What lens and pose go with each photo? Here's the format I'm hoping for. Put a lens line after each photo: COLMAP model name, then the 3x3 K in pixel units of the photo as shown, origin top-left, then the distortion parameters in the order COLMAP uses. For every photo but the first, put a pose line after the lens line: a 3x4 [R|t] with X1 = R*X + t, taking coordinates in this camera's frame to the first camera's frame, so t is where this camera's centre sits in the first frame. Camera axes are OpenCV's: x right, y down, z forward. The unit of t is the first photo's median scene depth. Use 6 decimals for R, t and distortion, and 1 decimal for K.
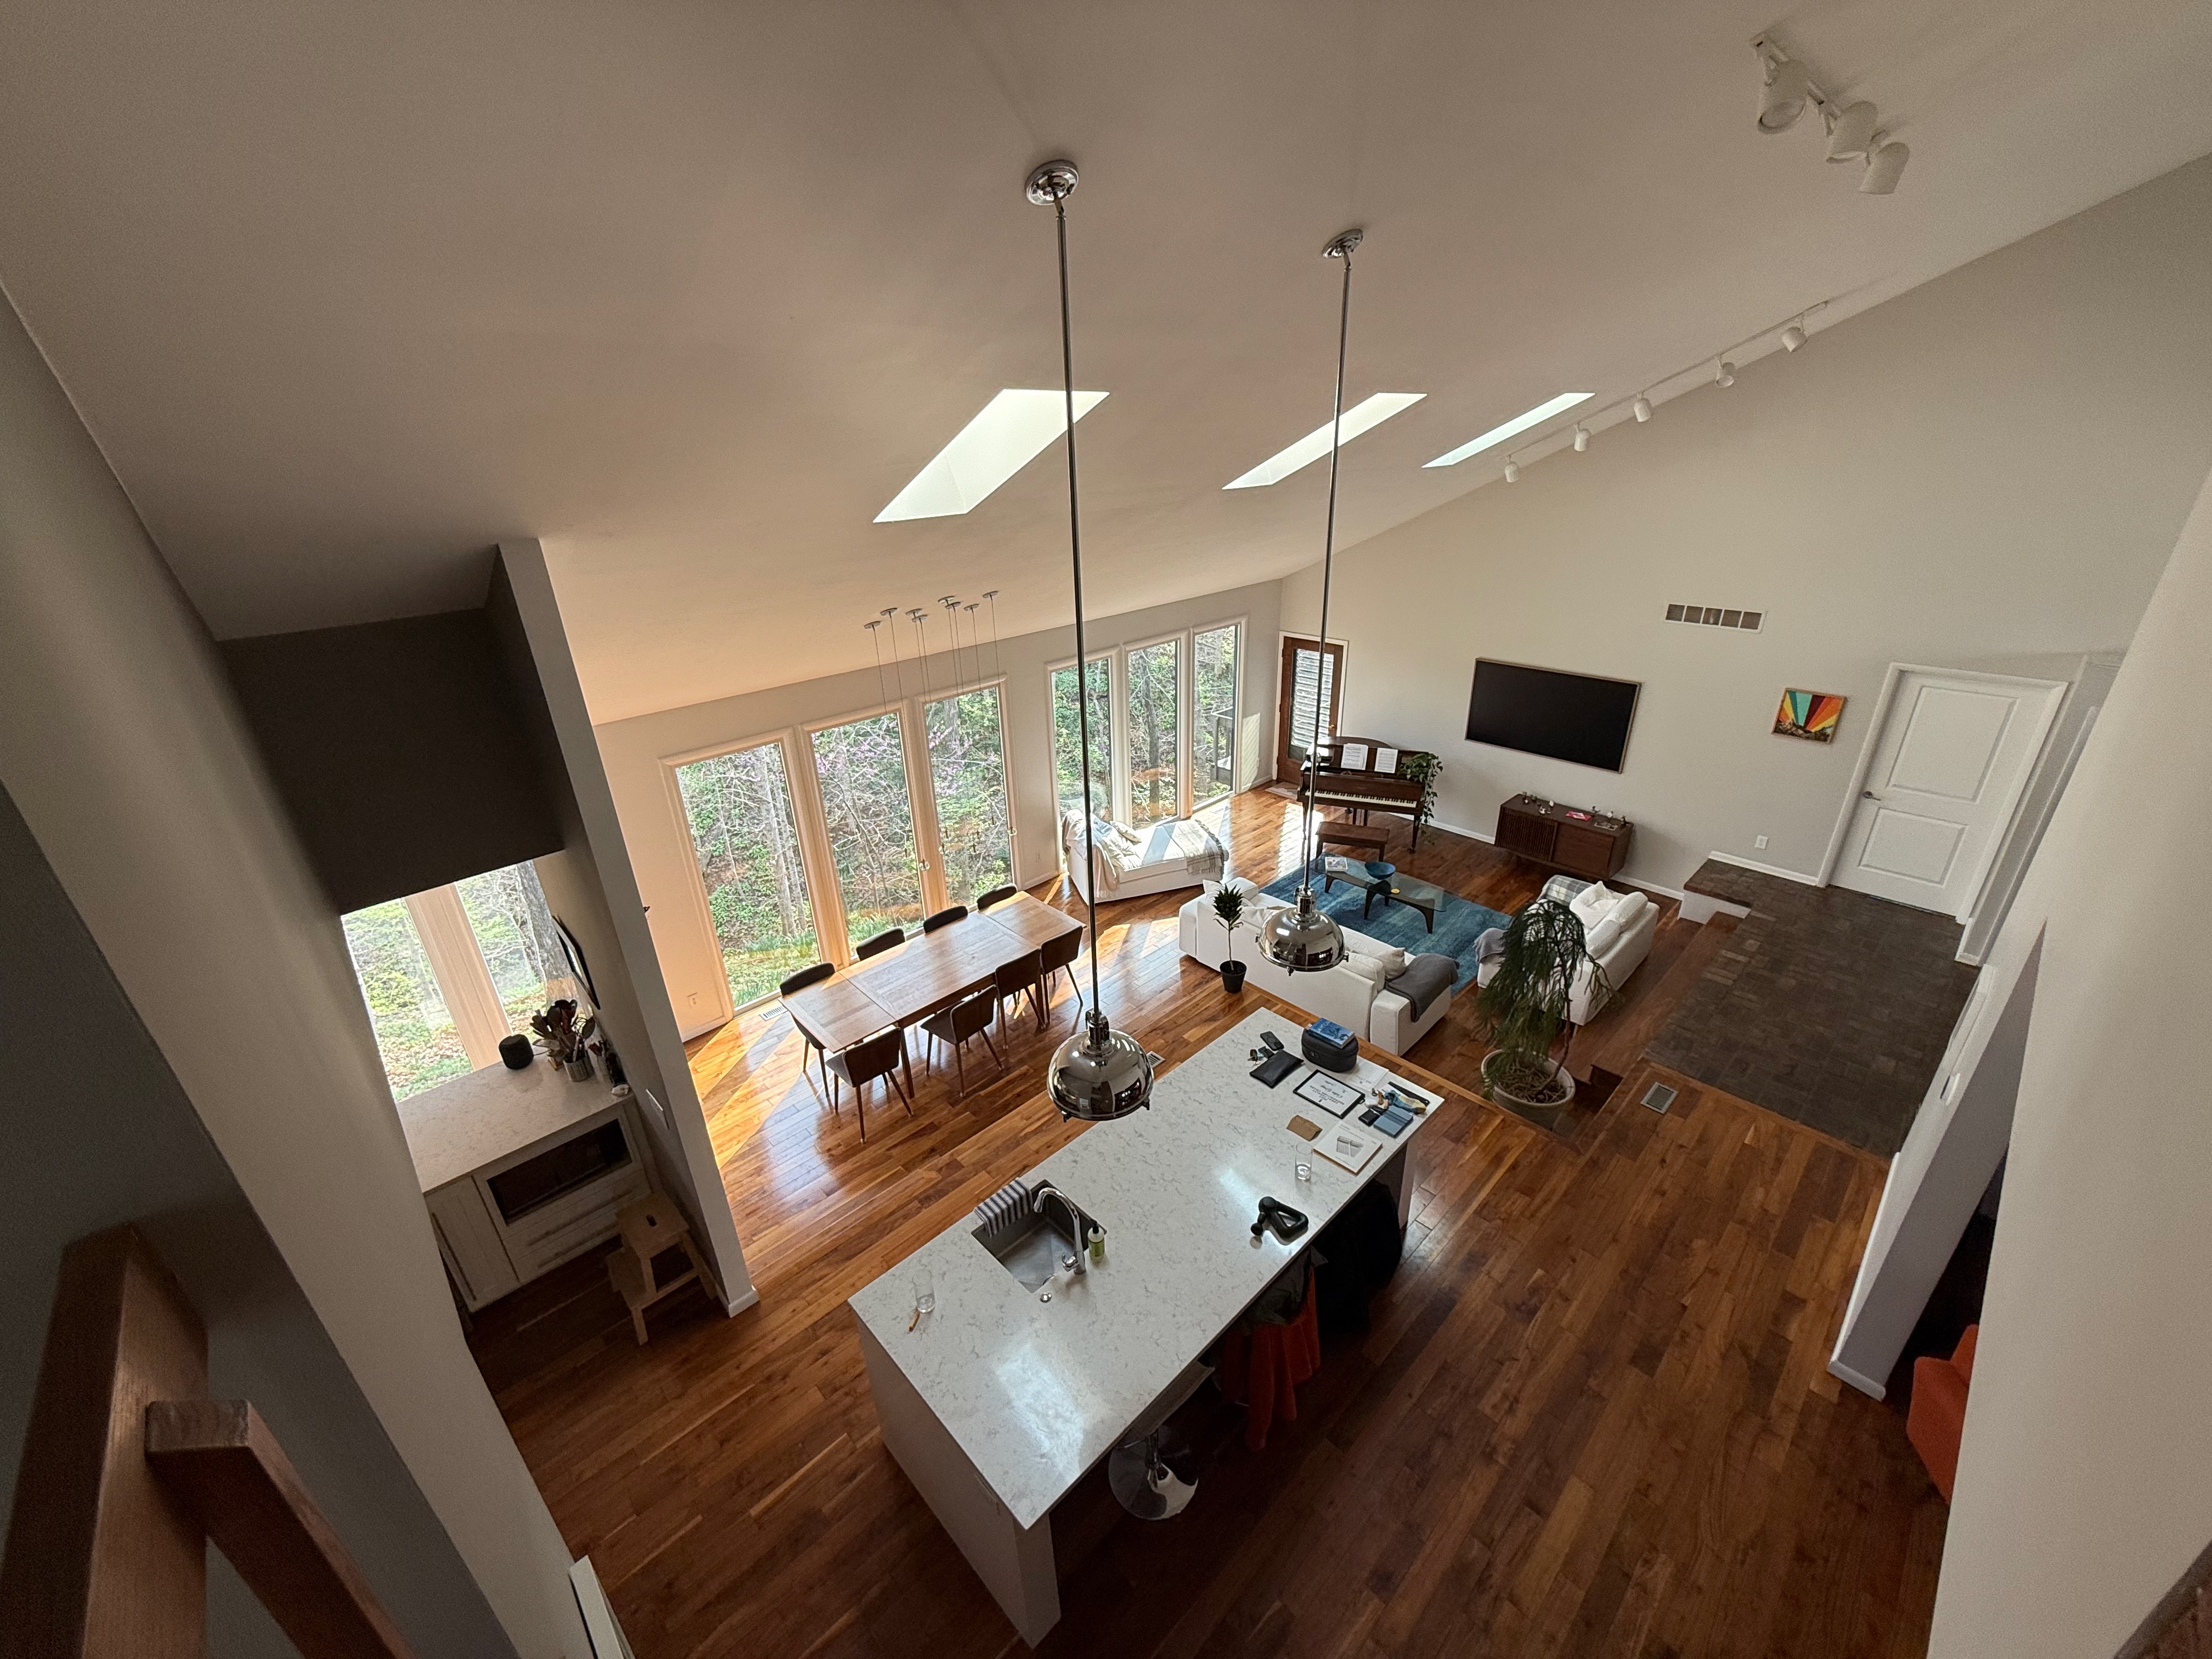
lens RADIAL K [[873.7, 0, 1110.4], [0, 873.7, 830.6], [0, 0, 1]] dist [-0.000232, -0.000277]
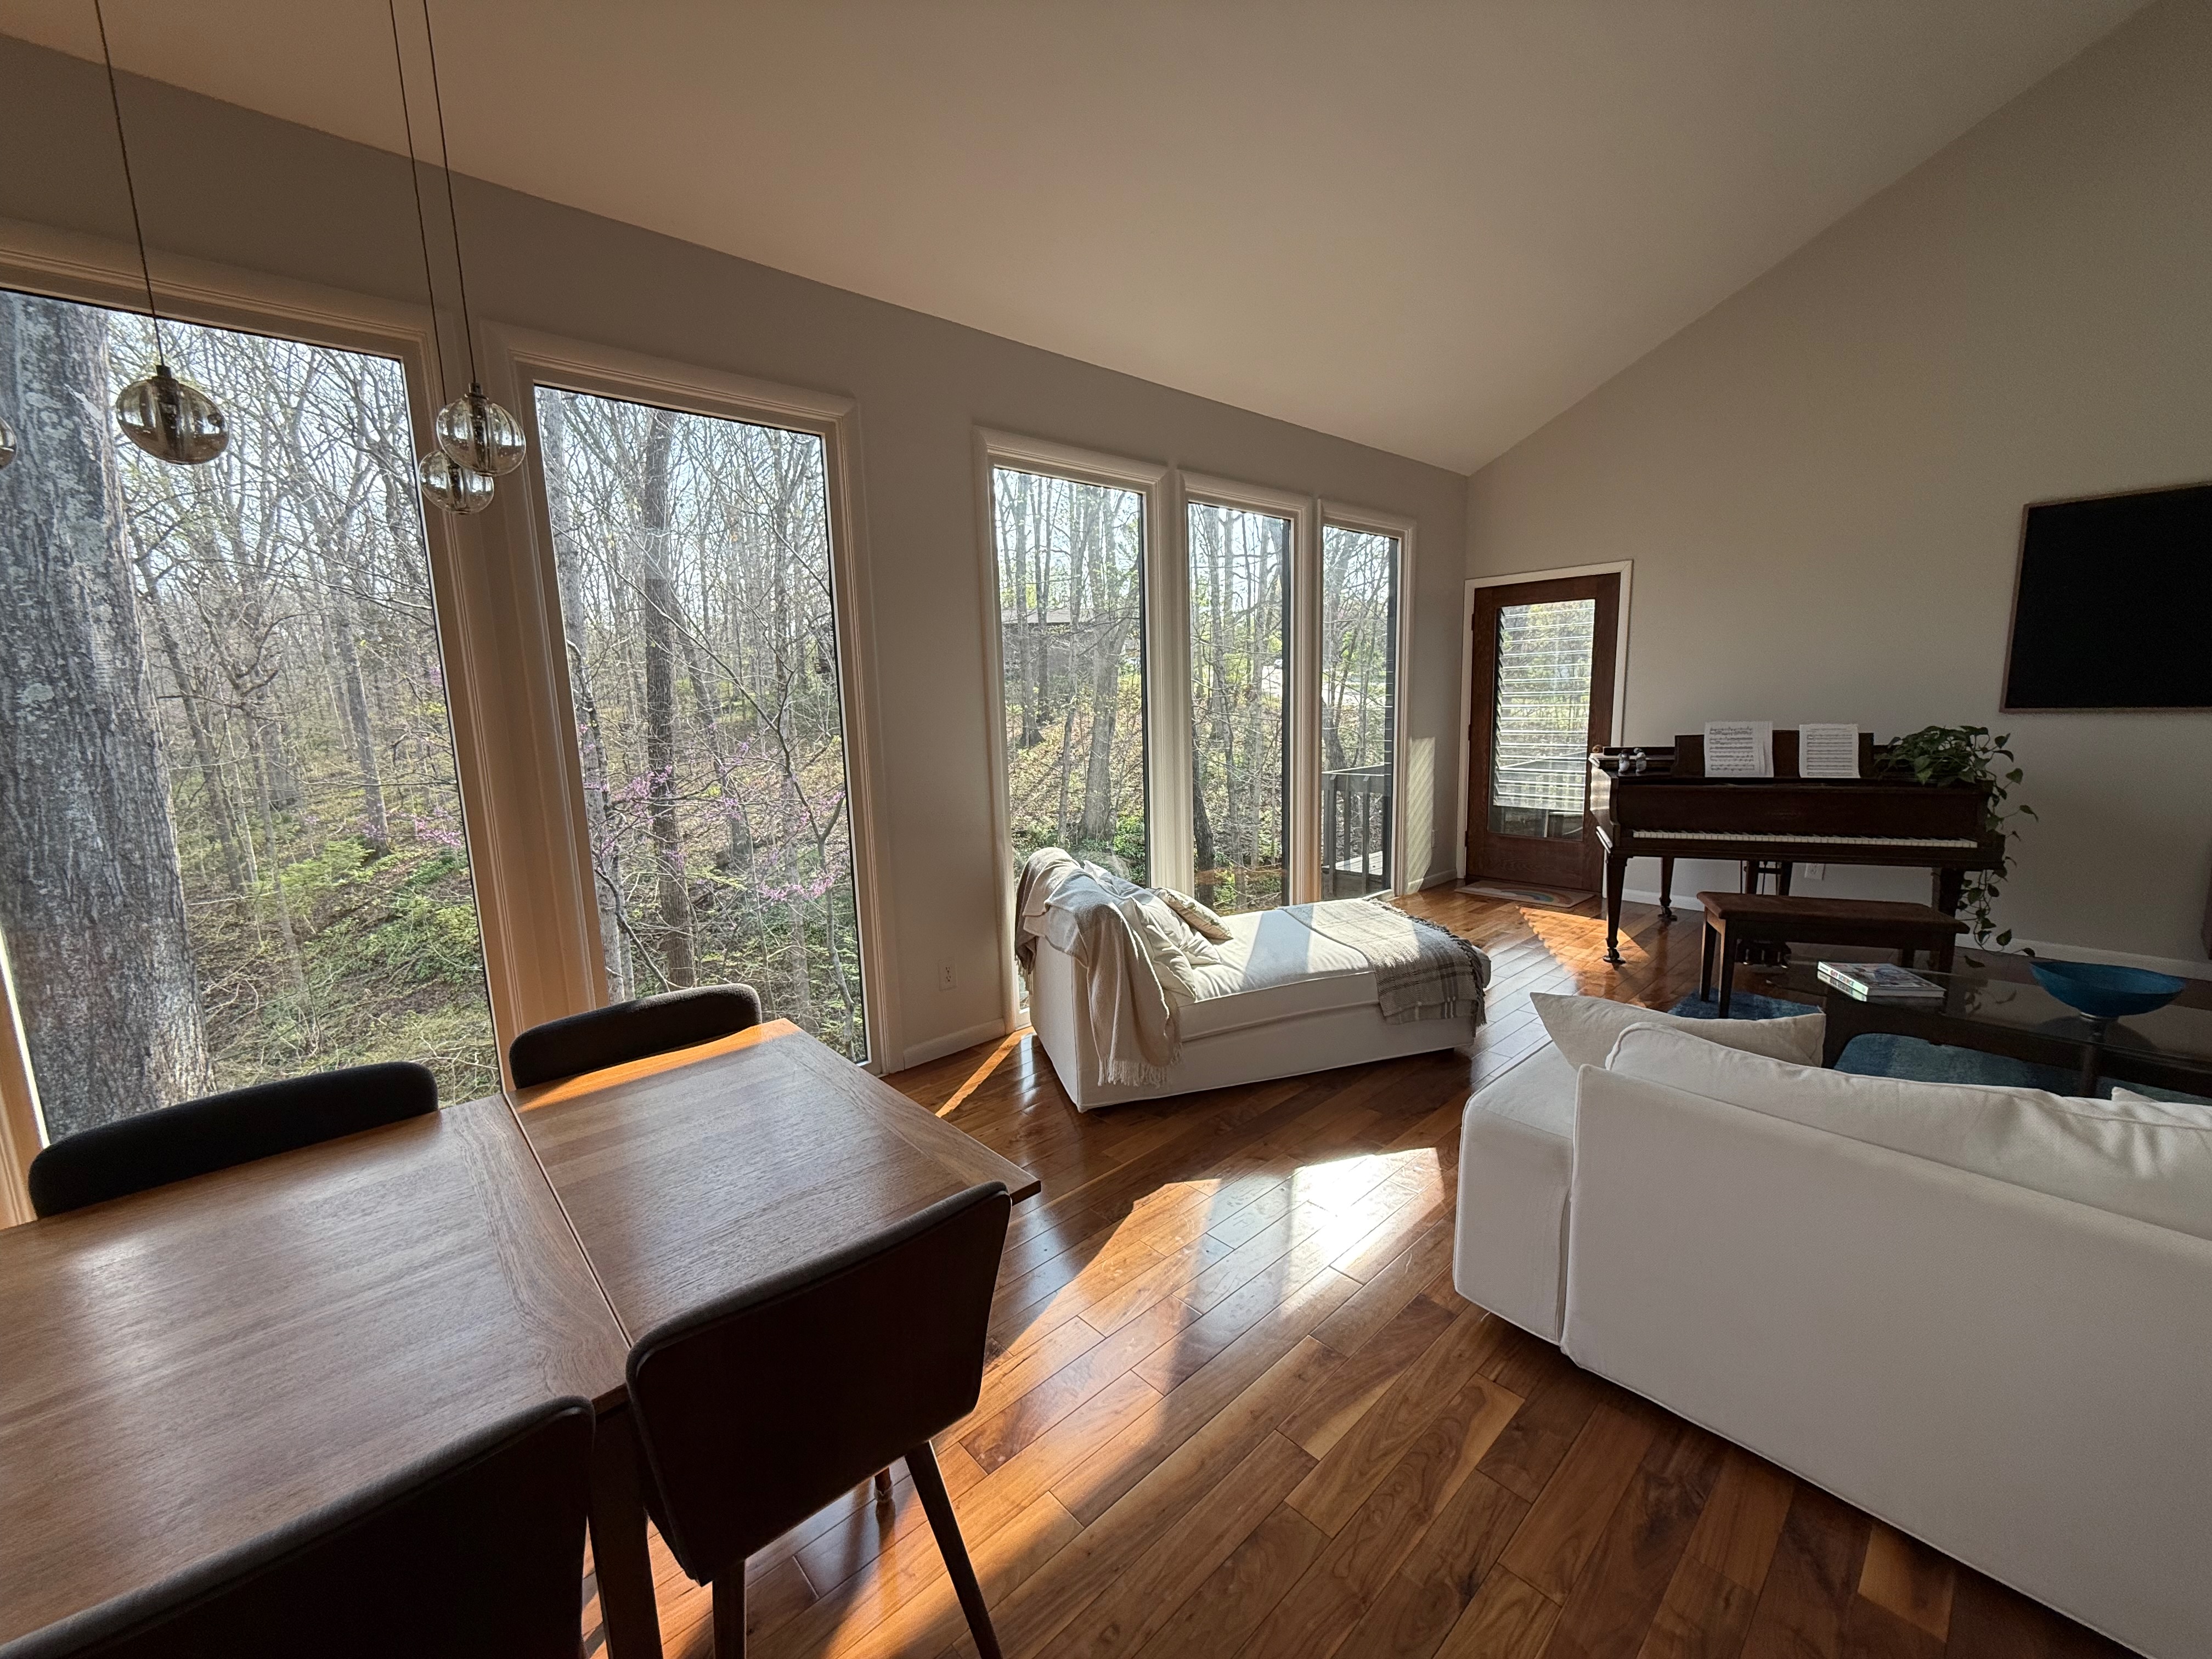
lens RADIAL K [[873.7, 0, 1110.4], [0, 873.7, 830.6], [0, 0, 1]] dist [-0.000232, -0.000277]
pose [[0.999844, 0.004878, -0.016993, -0.010461], [-0.009251, 0.963450, -0.267729, 0.070225], [0.015066, 0.267845, 0.963344, 0.651645]]
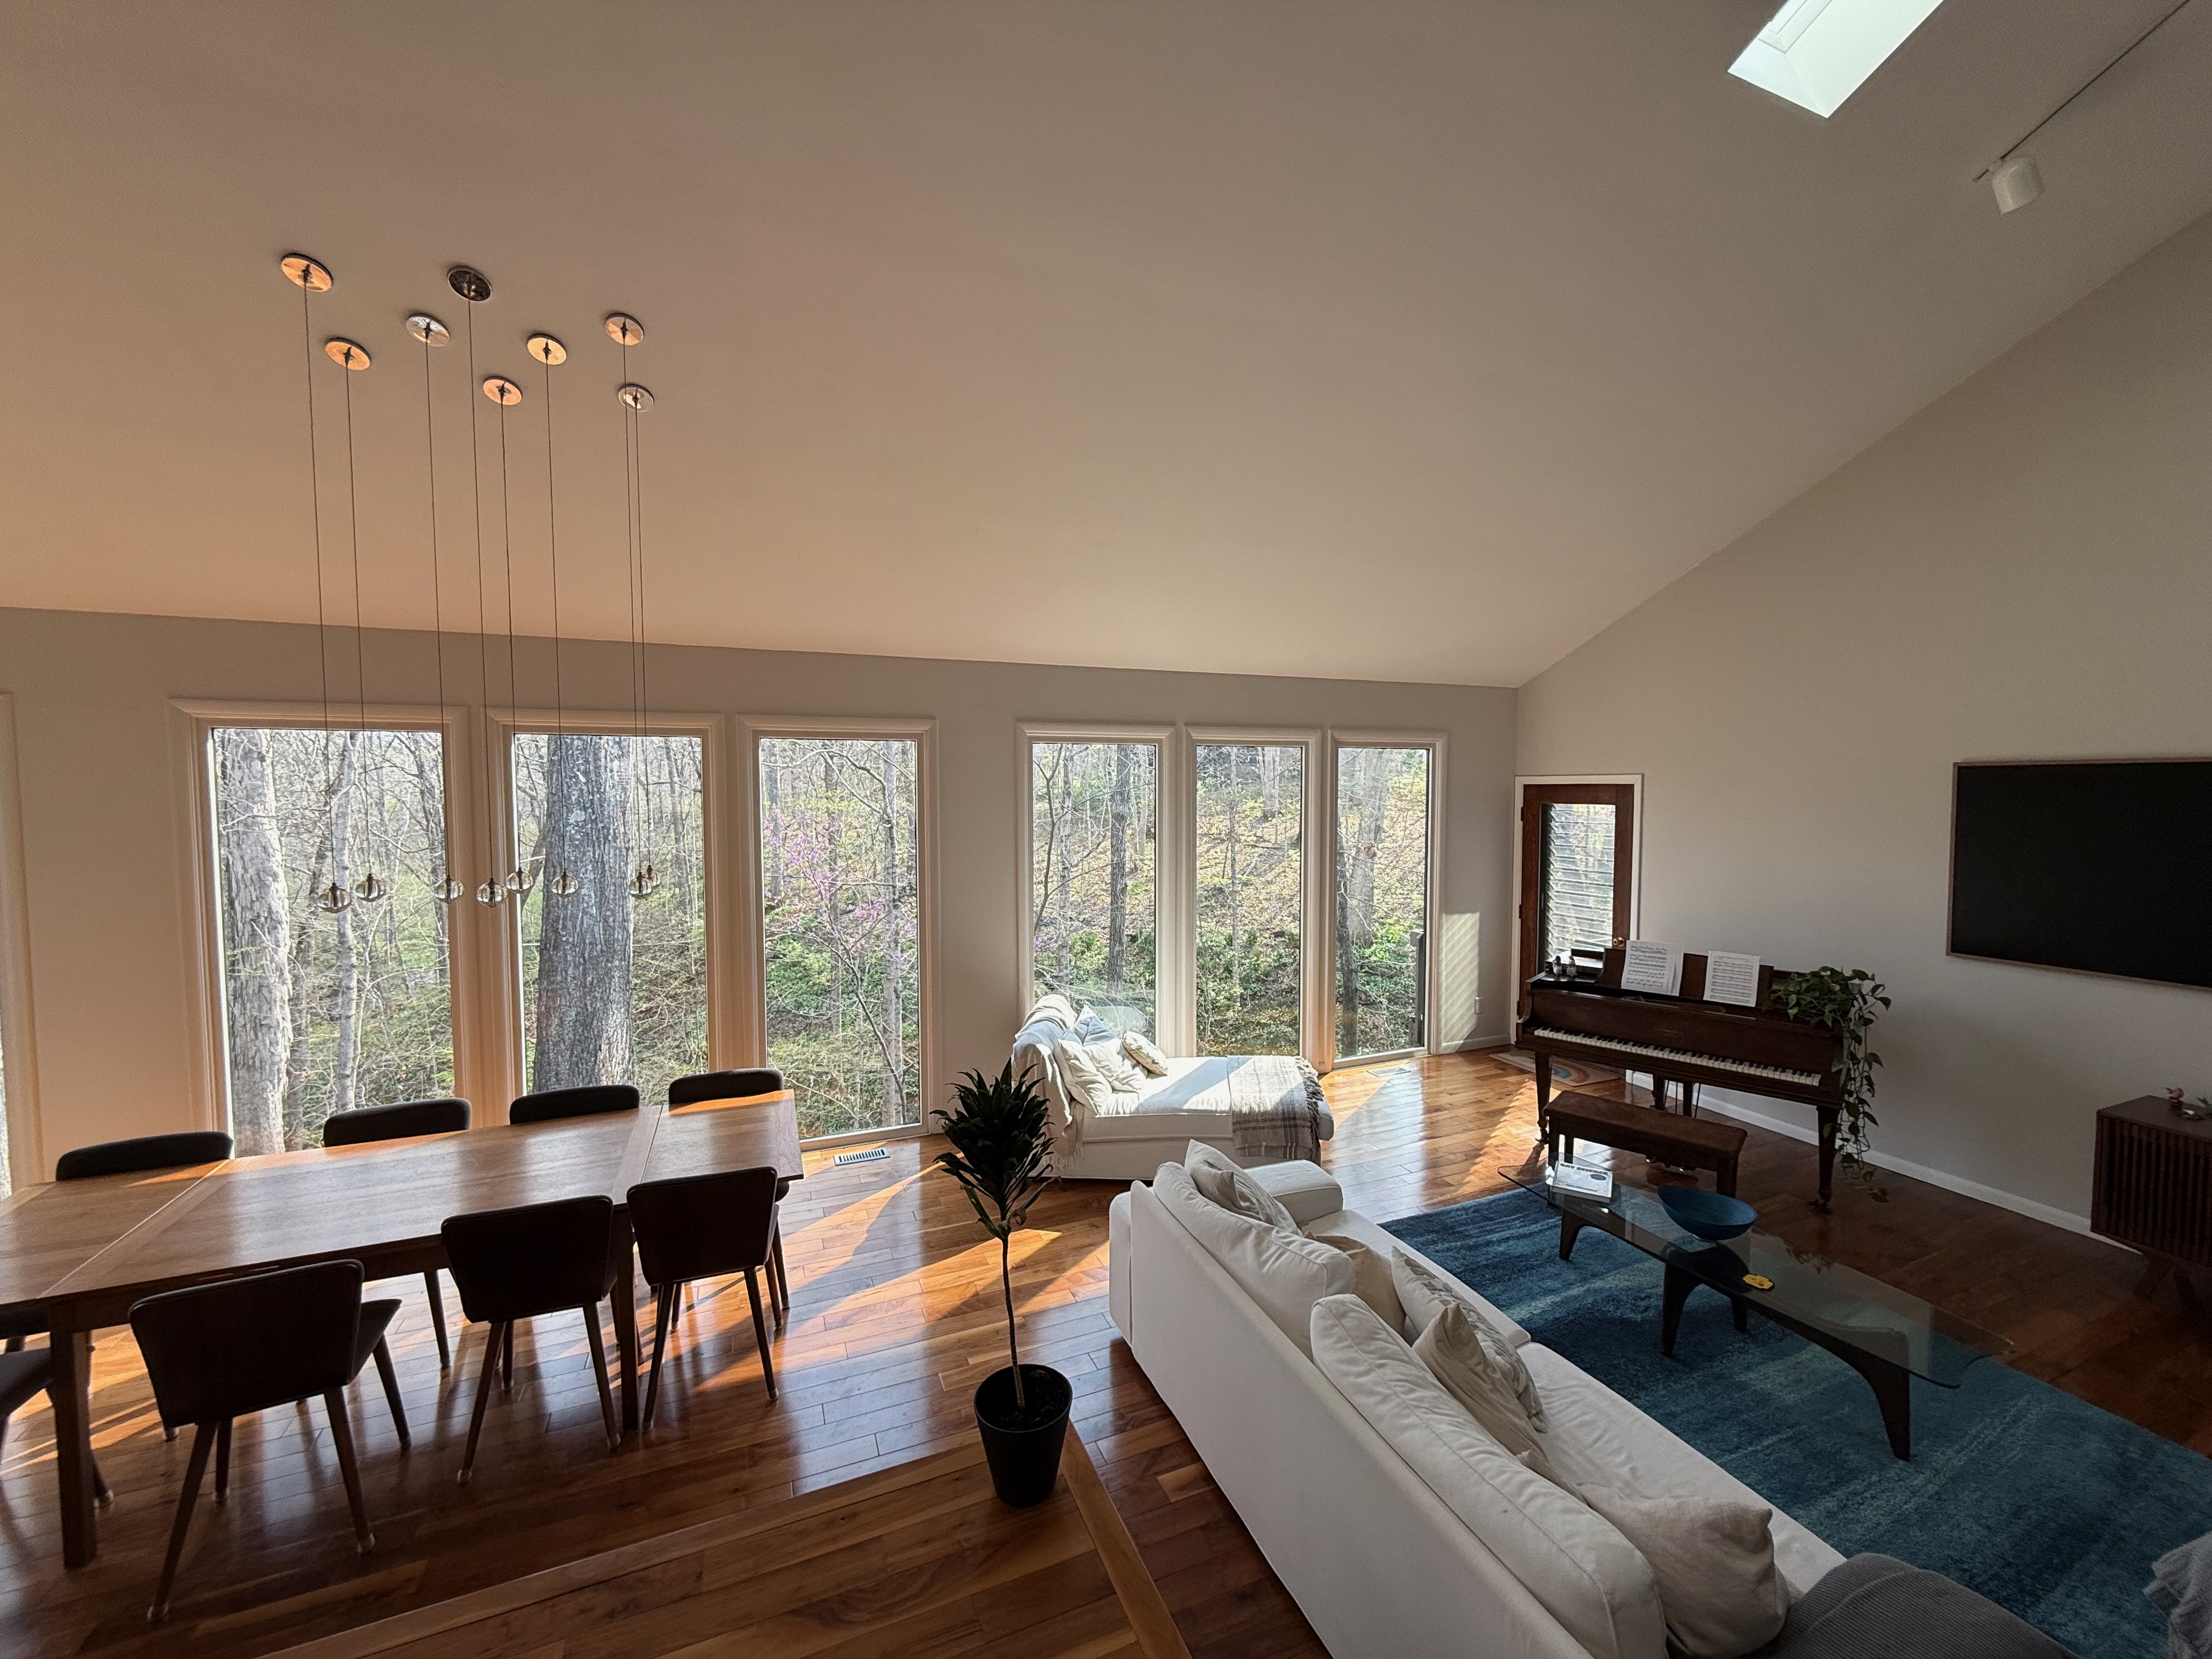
lens RADIAL K [[873.7, 0, 1110.4], [0, 873.7, 830.6], [0, 0, 1]] dist [-0.000232, -0.000277]
pose [[0.932562, 0.047845, -0.357825, 0.185057], [-0.173734, 0.928332, -0.328657, 0.055309], [0.316456, 0.368660, 0.874040, 0.505831]]
